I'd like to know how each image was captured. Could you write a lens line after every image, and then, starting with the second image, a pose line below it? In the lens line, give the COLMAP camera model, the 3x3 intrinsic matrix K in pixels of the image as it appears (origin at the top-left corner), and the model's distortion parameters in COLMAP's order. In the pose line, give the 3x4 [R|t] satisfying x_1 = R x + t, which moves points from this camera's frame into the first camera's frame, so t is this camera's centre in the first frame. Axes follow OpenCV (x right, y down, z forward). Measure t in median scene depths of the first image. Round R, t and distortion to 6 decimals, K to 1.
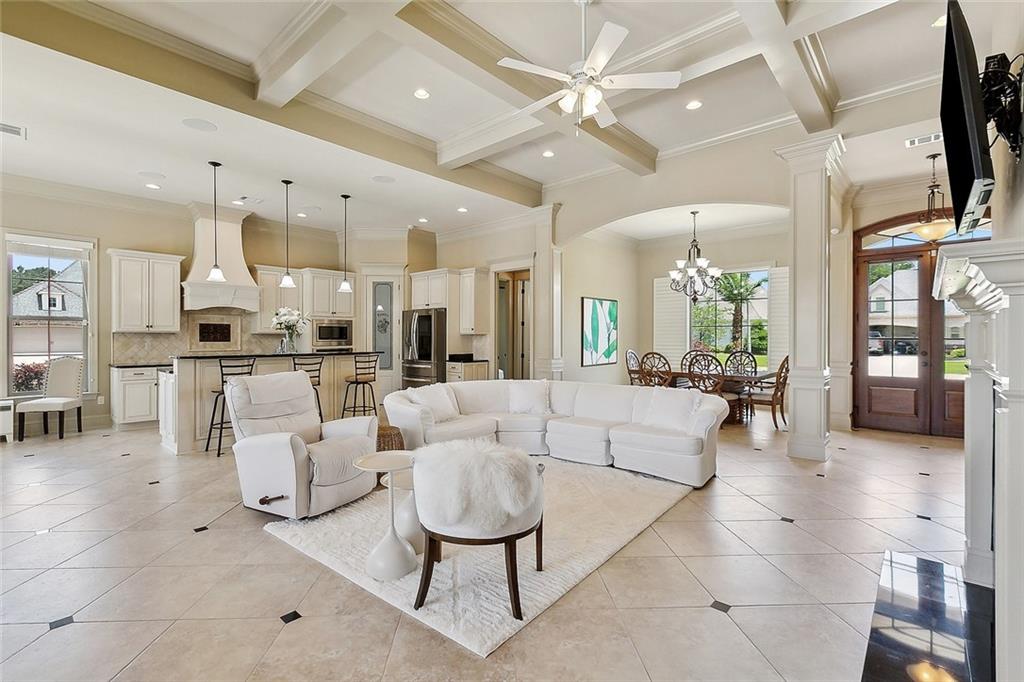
lens RADIAL K [[462.6, 0, 507.7], [0, 462.6, 342.6], [0, 0, 1]] dist [0.002036, 0.000333]
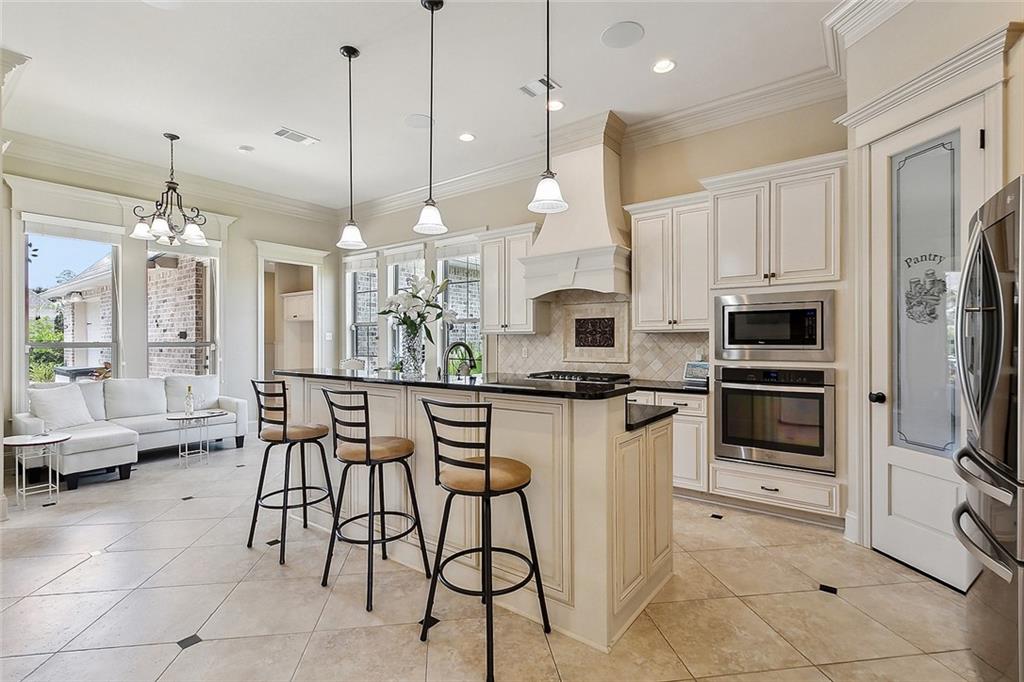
lens RADIAL K [[471.1, 0, 511.7], [0, 471.1, 338.3], [0, 0, 1]] dist [-0.000399, 0.000064]
pose [[0.097131, -0.002477, -0.995268, -0.008041], [-0.002140, 0.999994, -0.002698, -0.011554], [0.995269, 0.002392, 0.097126, 0.833987]]
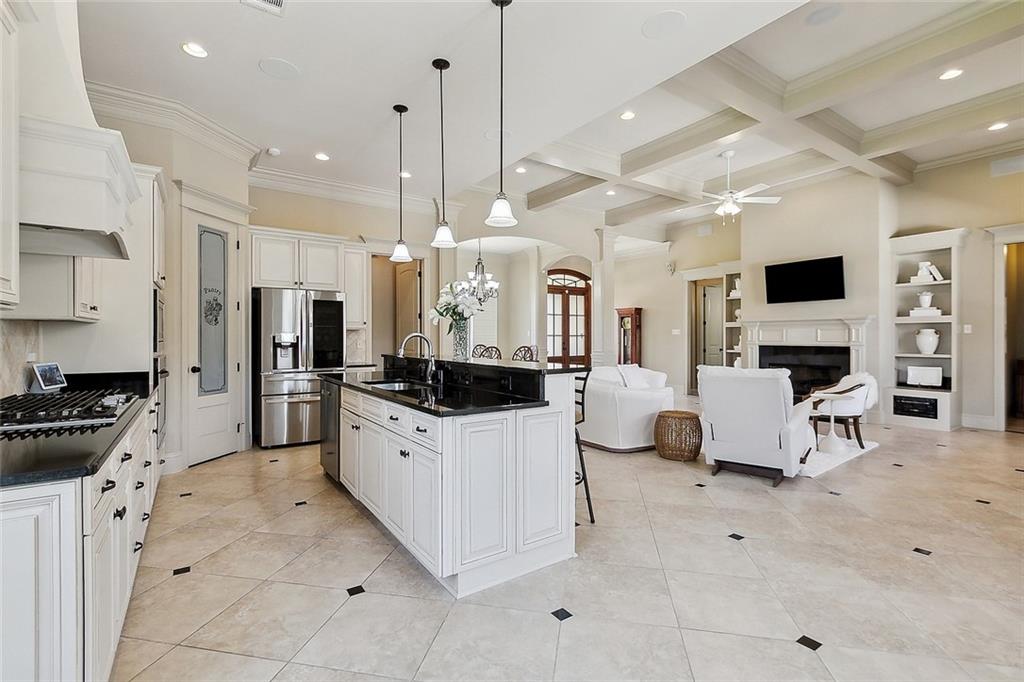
lens RADIAL K [[461.3, 0, 512.0], [0, 461.3, 341.0], [0, 0, 1]] dist [0.002265, 0.000693]
pose [[0.221899, -0.010202, 0.975016, -0.823808], [0.007289, 0.999935, 0.008804, -0.003818], [-0.975042, 0.005153, 0.221959, 0.633875]]
